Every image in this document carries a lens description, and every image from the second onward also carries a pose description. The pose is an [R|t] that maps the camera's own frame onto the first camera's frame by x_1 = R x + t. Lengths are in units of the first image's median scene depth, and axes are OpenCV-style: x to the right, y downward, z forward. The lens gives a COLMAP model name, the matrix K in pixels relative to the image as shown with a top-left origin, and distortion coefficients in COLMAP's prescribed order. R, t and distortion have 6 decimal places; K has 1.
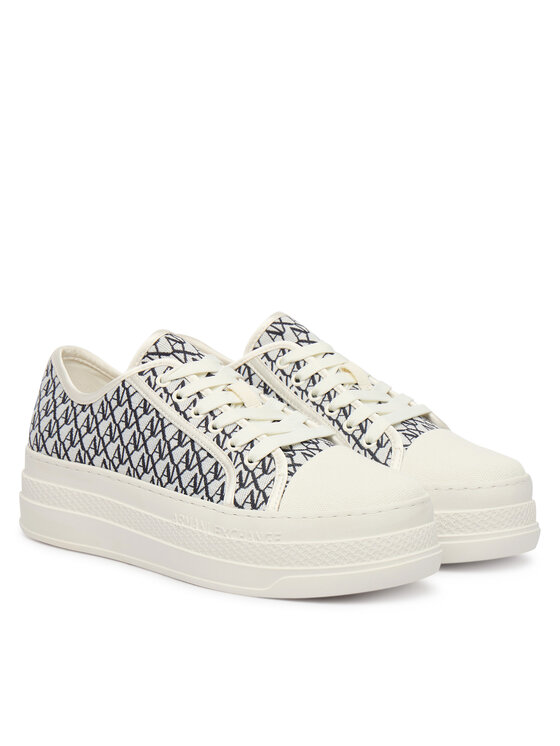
lens RADIAL K [[2201.9, 0, 280.0], [0, 2201.9, 373.0], [0, 0, 1]] dist [-0.002664, 0.014212]
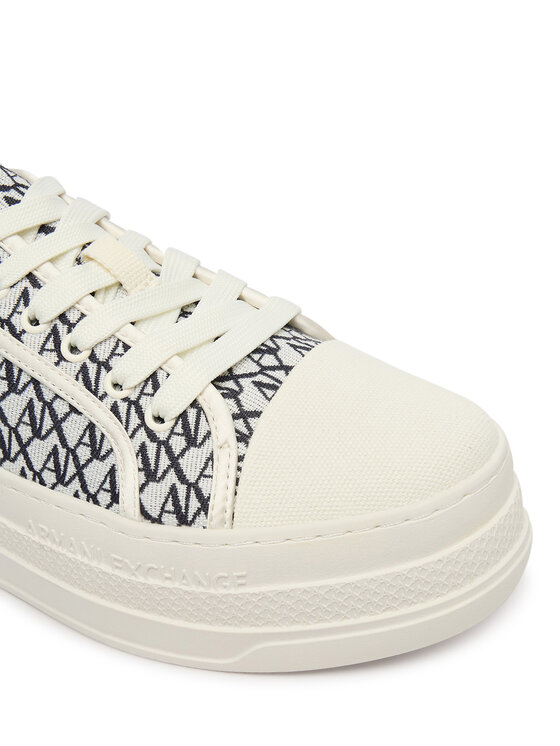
lens RADIAL K [[1015.1, 0, 280.0], [0, 1015.1, 373.0], [0, 0, 1]] dist [-0.069798, 0.002520]
pose [[0.979006, -0.160620, 0.125496, -0.013511], [0.095774, 0.905961, 0.412385, -0.063032], [-0.179932, -0.391708, 0.902324, 0.787614]]
